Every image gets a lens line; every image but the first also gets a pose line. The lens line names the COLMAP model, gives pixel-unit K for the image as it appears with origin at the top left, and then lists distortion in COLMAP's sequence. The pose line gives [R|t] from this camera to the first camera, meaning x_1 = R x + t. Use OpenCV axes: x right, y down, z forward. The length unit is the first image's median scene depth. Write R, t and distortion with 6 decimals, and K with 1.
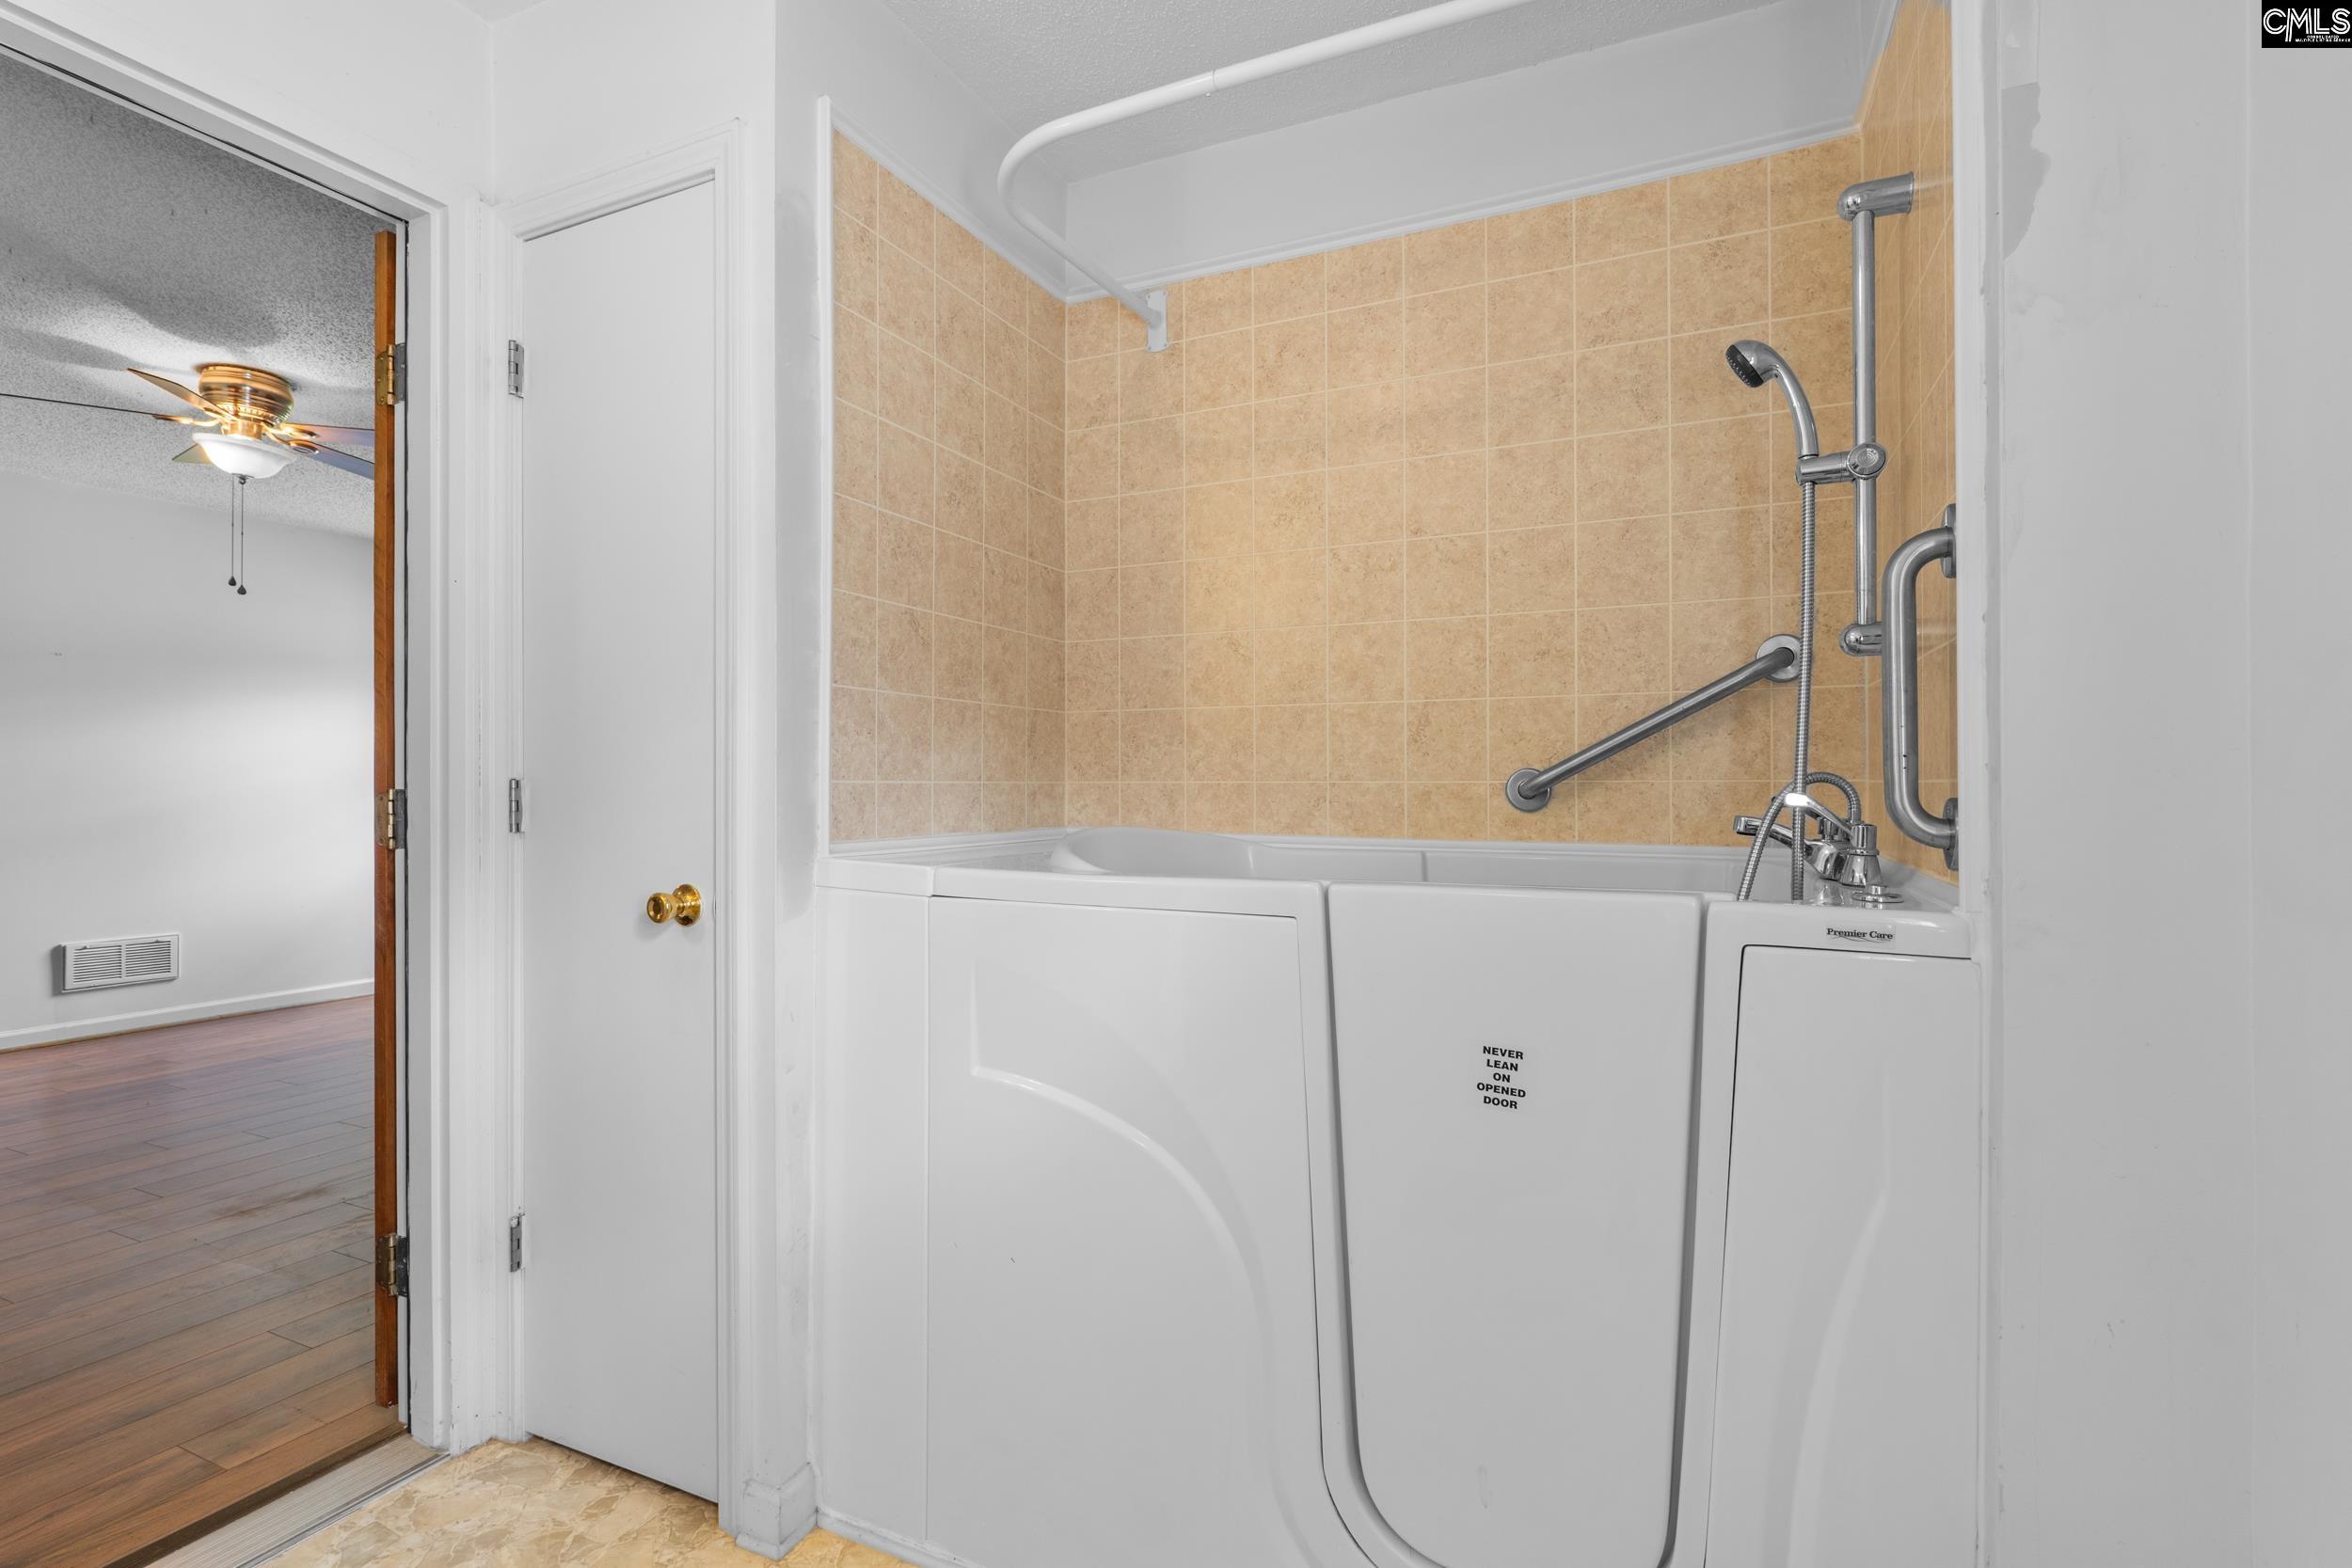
lens RADIAL K [[1085.2, 0, 1174.6], [0, 1085.2, 781.3], [0, 0, 1]] dist [-0.004492, -0.001660]
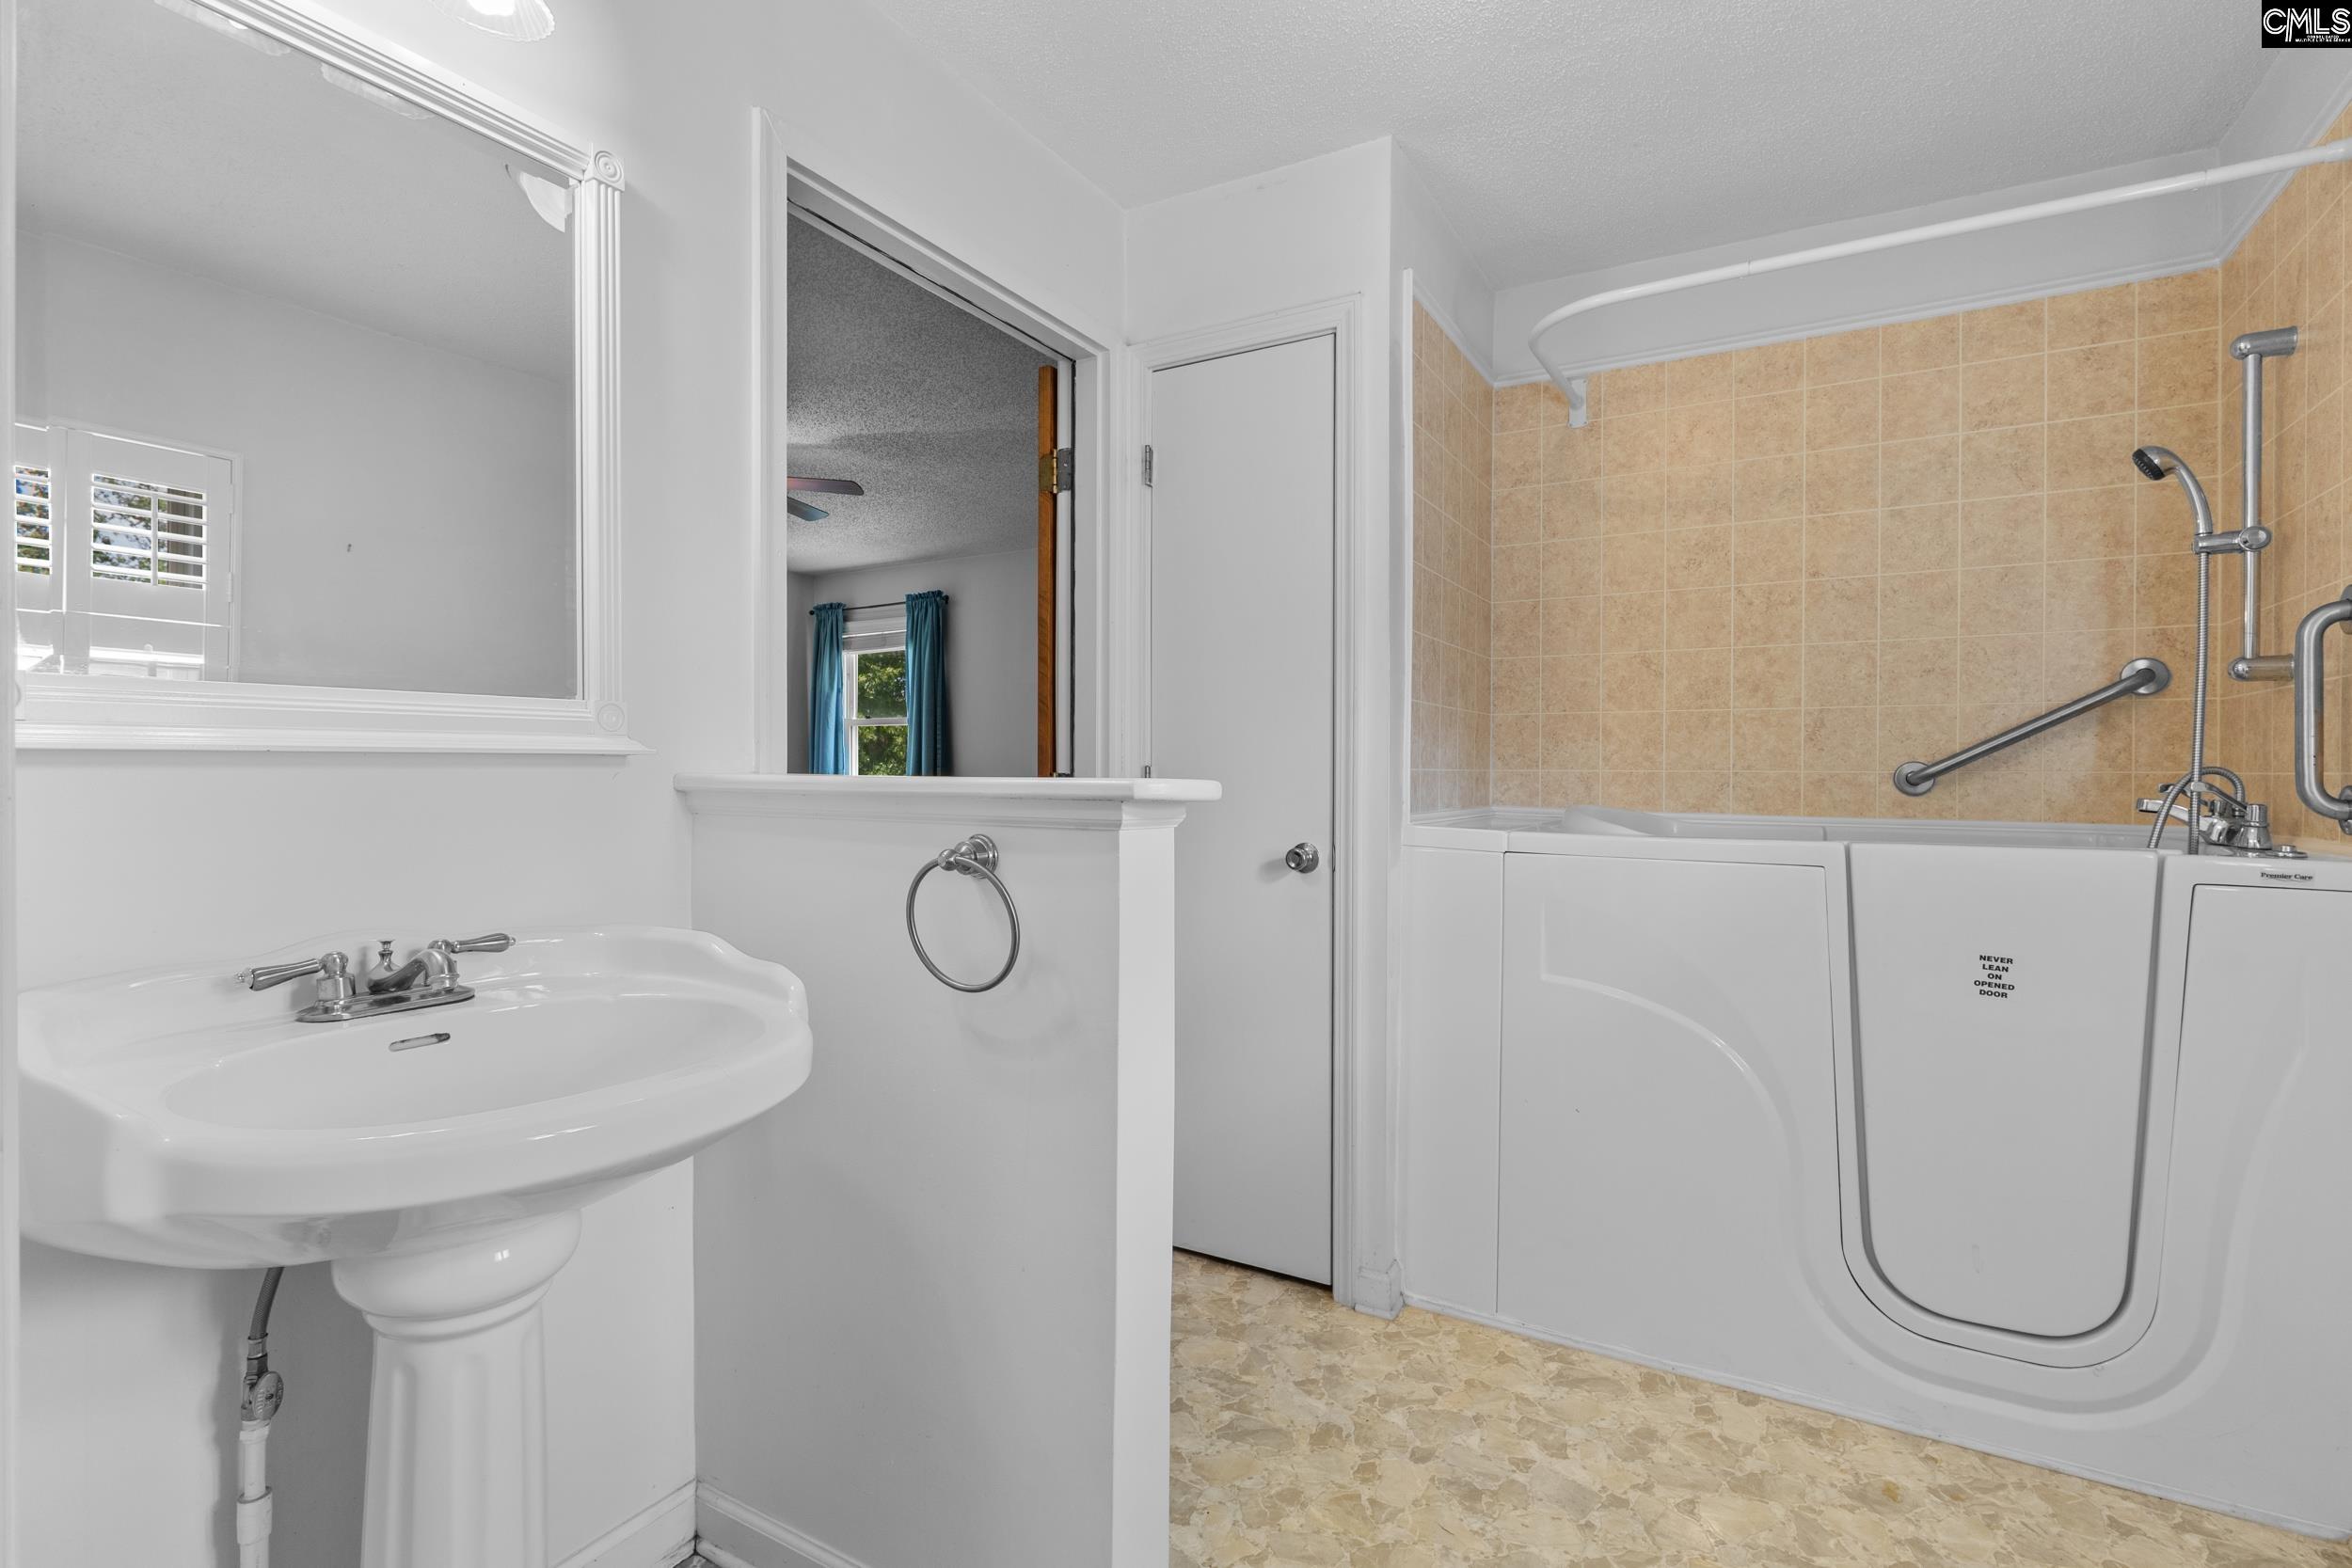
lens RADIAL K [[1085.2, 0, 1173.4], [0, 1085.2, 778.5], [0, 0, 1]] dist [-0.004492, -0.001660]
pose [[0.995716, 0.006418, -0.092243, -0.444262], [-0.005579, 0.999941, 0.009356, 0.000739], [0.092298, -0.008802, 0.995693, -0.361854]]
